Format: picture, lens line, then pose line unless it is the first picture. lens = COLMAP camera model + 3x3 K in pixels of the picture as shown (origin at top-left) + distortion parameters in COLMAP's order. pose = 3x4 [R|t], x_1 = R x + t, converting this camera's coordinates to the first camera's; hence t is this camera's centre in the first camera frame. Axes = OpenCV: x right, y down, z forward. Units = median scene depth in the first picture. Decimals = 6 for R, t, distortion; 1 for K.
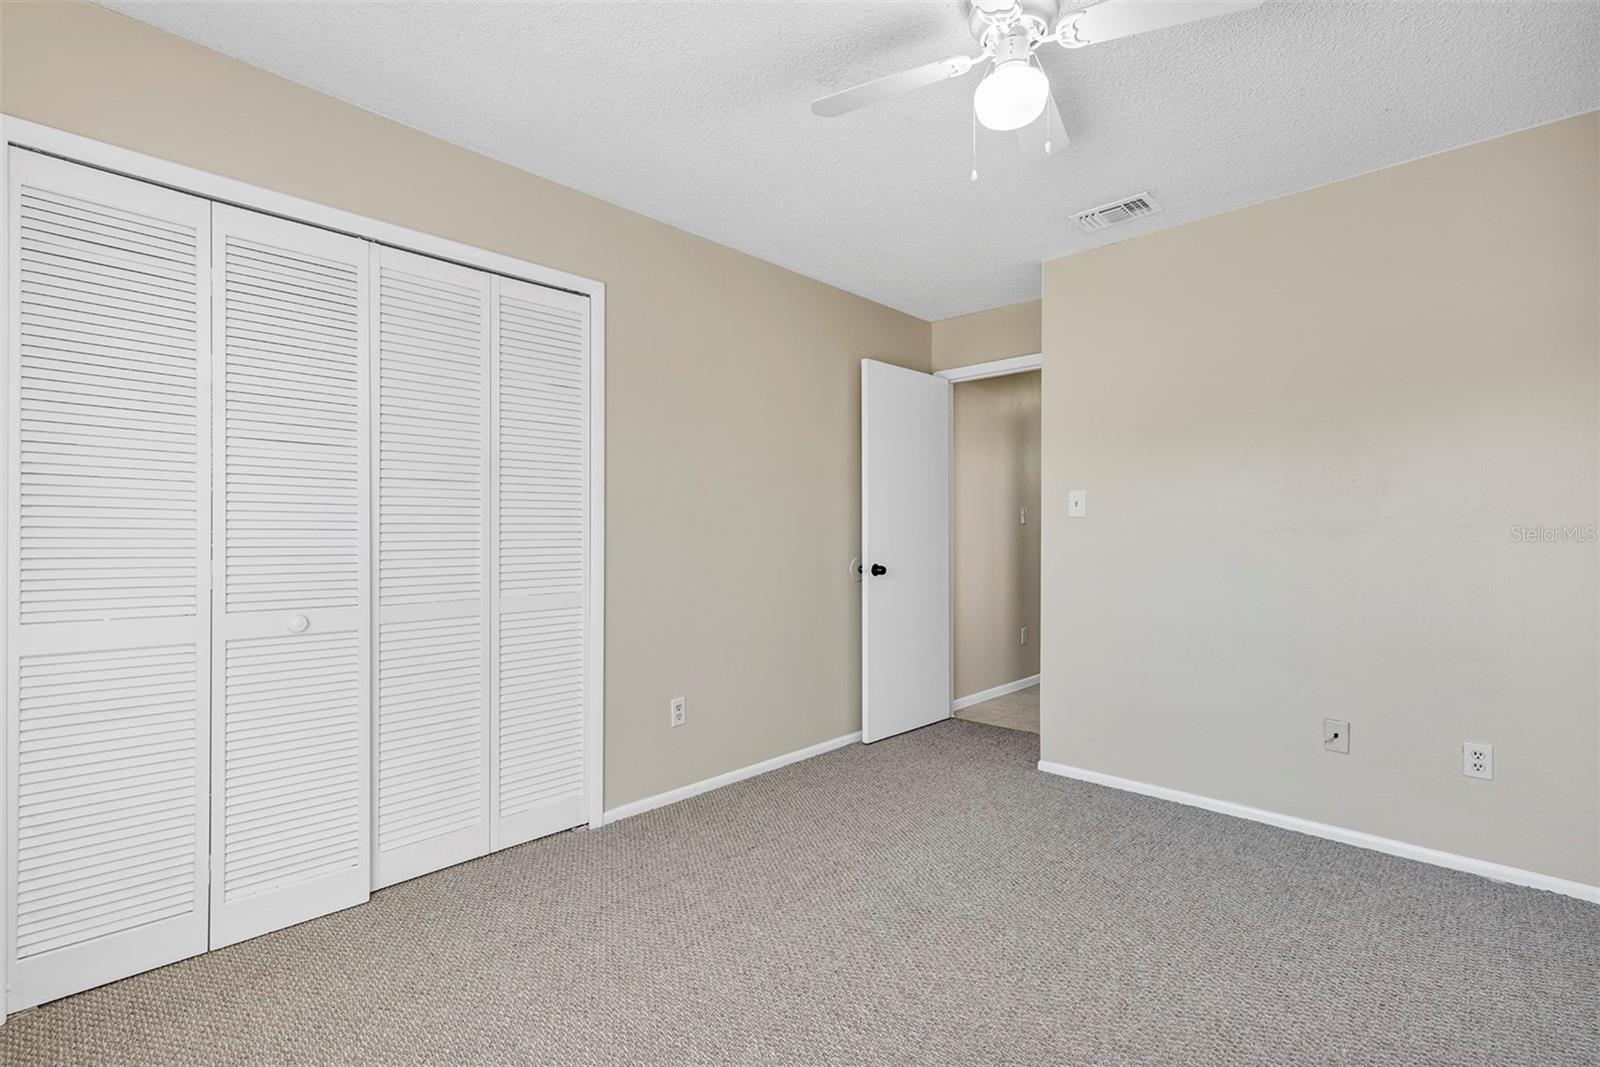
lens RADIAL K [[729.8, 0, 799.3], [0, 729.8, 533.9], [0, 0, 1]] dist [0.007589, 0.000362]
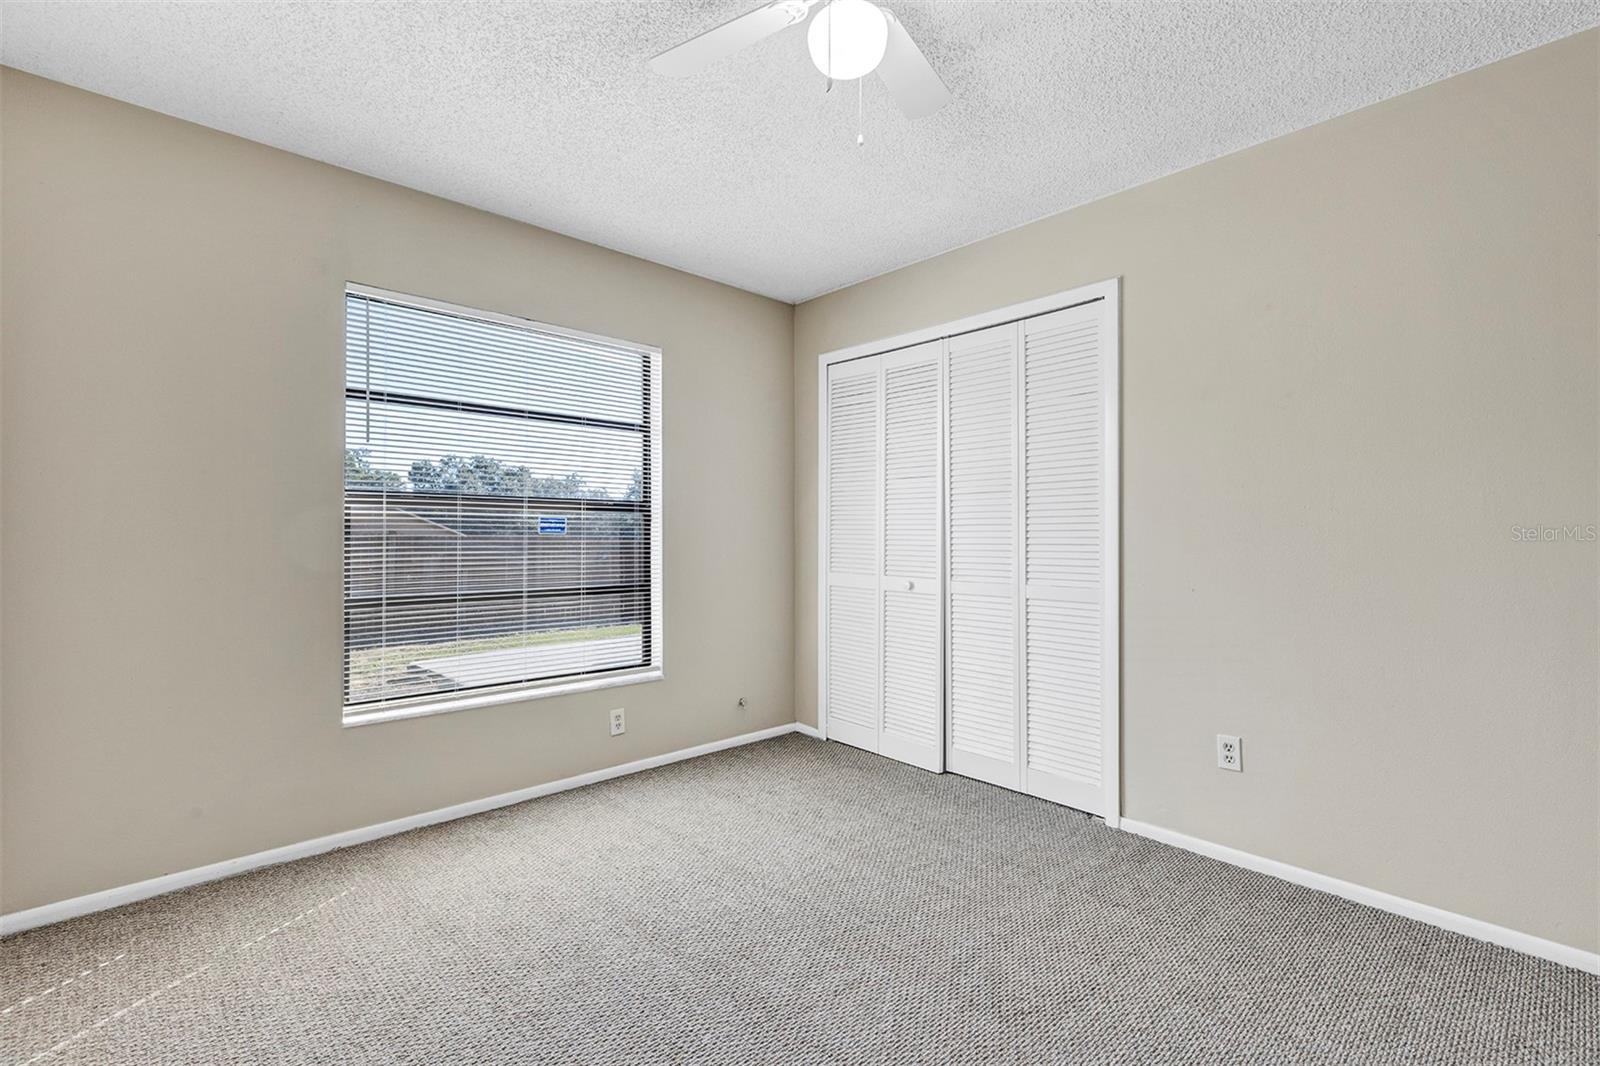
lens RADIAL K [[729.8, 0, 794.0], [0, 729.8, 534.6], [0, 0, 1]] dist [0.007589, 0.000362]
pose [[-0.070281, 0.004860, -0.997515, 0.809693], [0.000262, 0.999988, 0.004853, -0.002507], [0.997527, 0.000079, -0.070281, 0.689175]]
